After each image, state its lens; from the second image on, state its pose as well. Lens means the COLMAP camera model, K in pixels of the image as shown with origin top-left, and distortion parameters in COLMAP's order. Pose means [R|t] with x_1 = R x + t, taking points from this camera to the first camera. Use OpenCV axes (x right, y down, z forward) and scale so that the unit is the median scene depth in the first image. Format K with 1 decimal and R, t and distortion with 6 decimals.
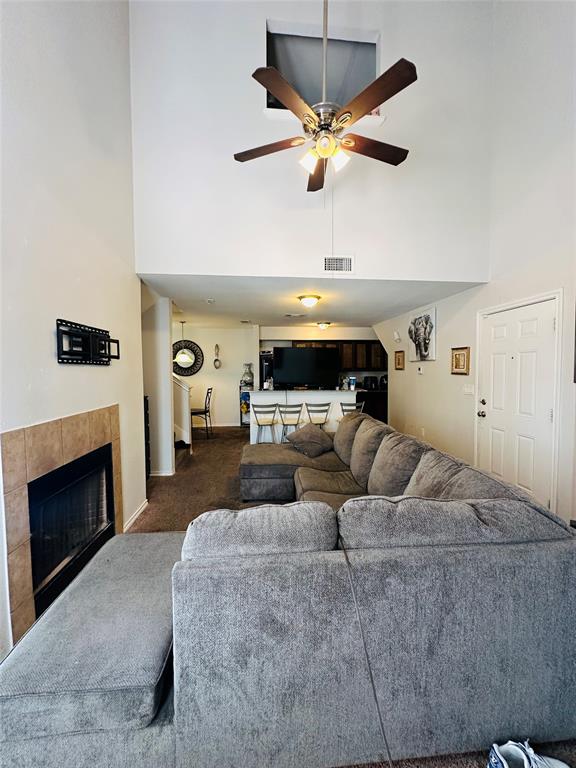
lens RADIAL K [[309.2, 0, 291.6], [0, 309.2, 382.6], [0, 0, 1]] dist [-0.003186, 0.000114]
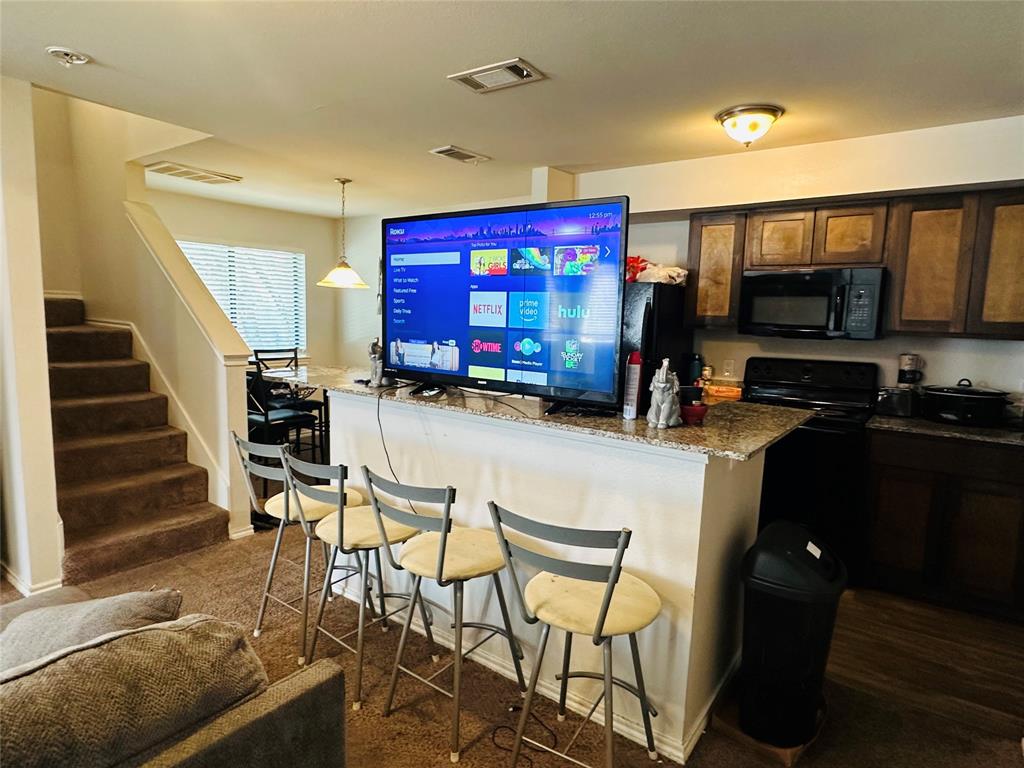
lens RADIAL K [[587.0, 0, 503.4], [0, 587.0, 388.2], [0, 0, 1]] dist [-0.004041, -0.000274]
pose [[0.740469, 0.108702, -0.663241, 0.621507], [-0.062758, 0.993705, 0.092797, -0.050462], [0.669154, -0.027089, 0.742630, 1.249888]]
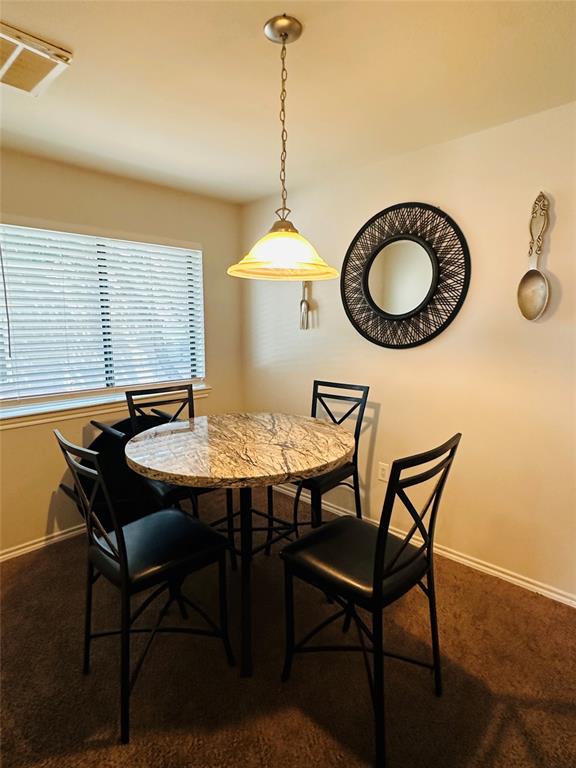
lens RADIAL K [[417.4, 0, 286.4], [0, 417.4, 381.5], [0, 0, 1]] dist [-0.010175, 0.002872]
pose [[0.649647, 0.109651, -0.752287, -0.353099], [-0.037745, 0.992975, 0.112139, -0.075315], [0.759299, -0.044456, 0.649222, 1.794903]]
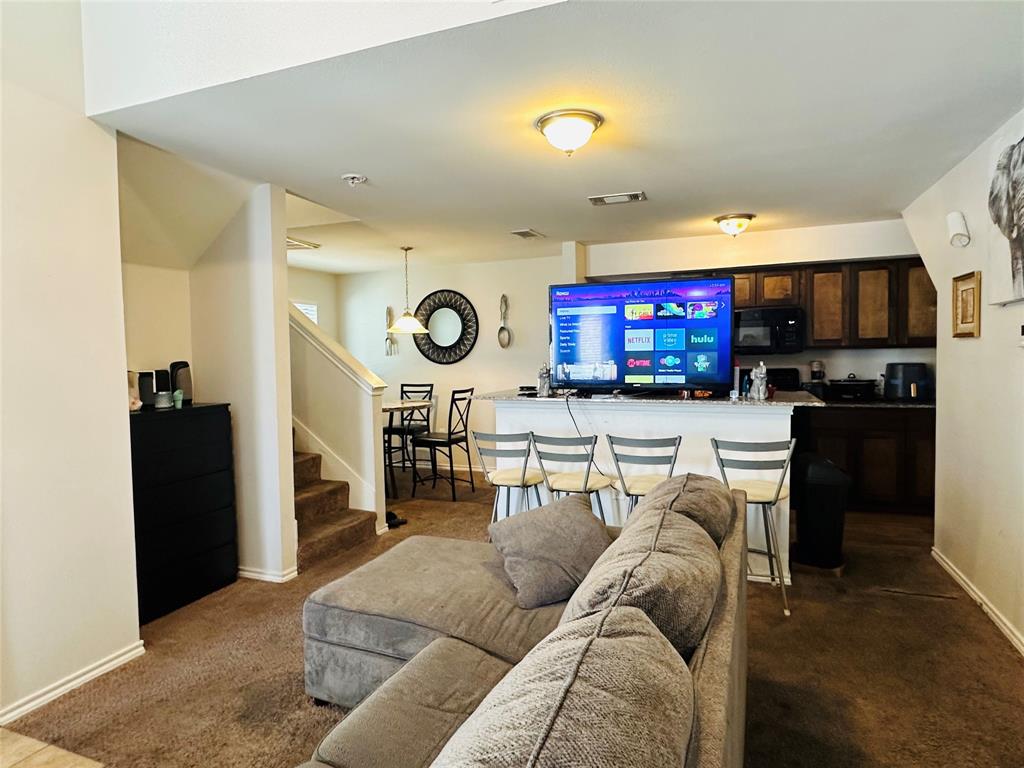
lens RADIAL K [[587.0, 0, 504.2], [0, 587.0, 383.5], [0, 0, 1]] dist [-0.004041, -0.000274]
pose [[0.890850, 0.010395, -0.454179, 0.402881], [-0.008158, 0.999943, 0.006885, 0.006025], [0.454225, -0.002428, 0.890884, 0.559486]]
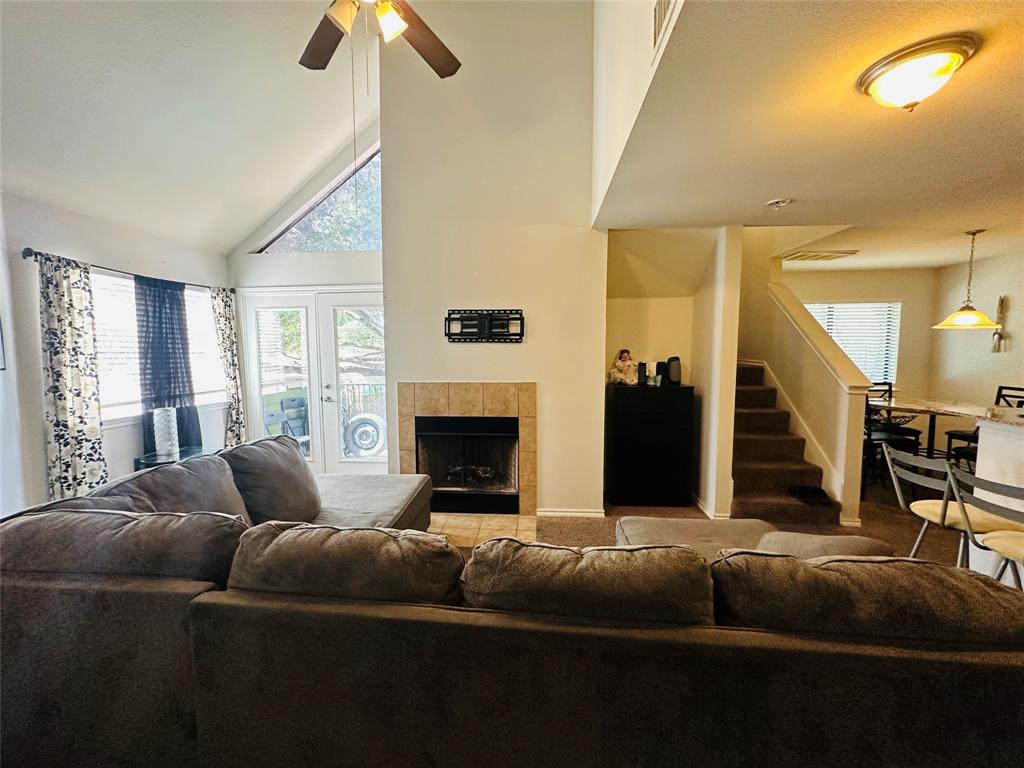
lens RADIAL K [[412.2, 0, 508.6], [0, 412.2, 381.8], [0, 0, 1]] dist [-0.003186, 0.000114]
pose [[-0.179252, 0.082018, -0.980378, 0.665222], [-0.043306, 0.994895, 0.091151, -0.043226], [0.982850, 0.058796, -0.174785, 1.043143]]
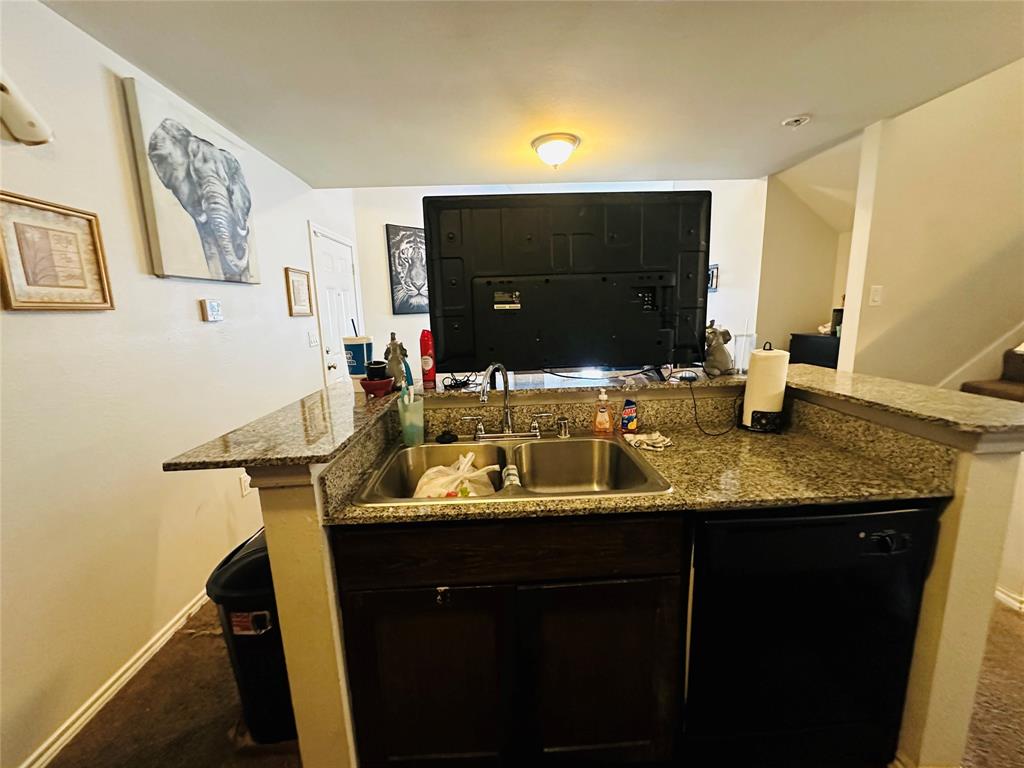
lens RADIAL K [[412.2, 0, 512.7], [0, 412.2, 377.6], [0, 0, 1]] dist [-0.003186, 0.000114]
pose [[-0.998464, 0.026777, 0.048498, 0.142961], [0.036537, 0.976333, 0.213164, -0.086605], [-0.041642, 0.214609, -0.975812, 2.380415]]
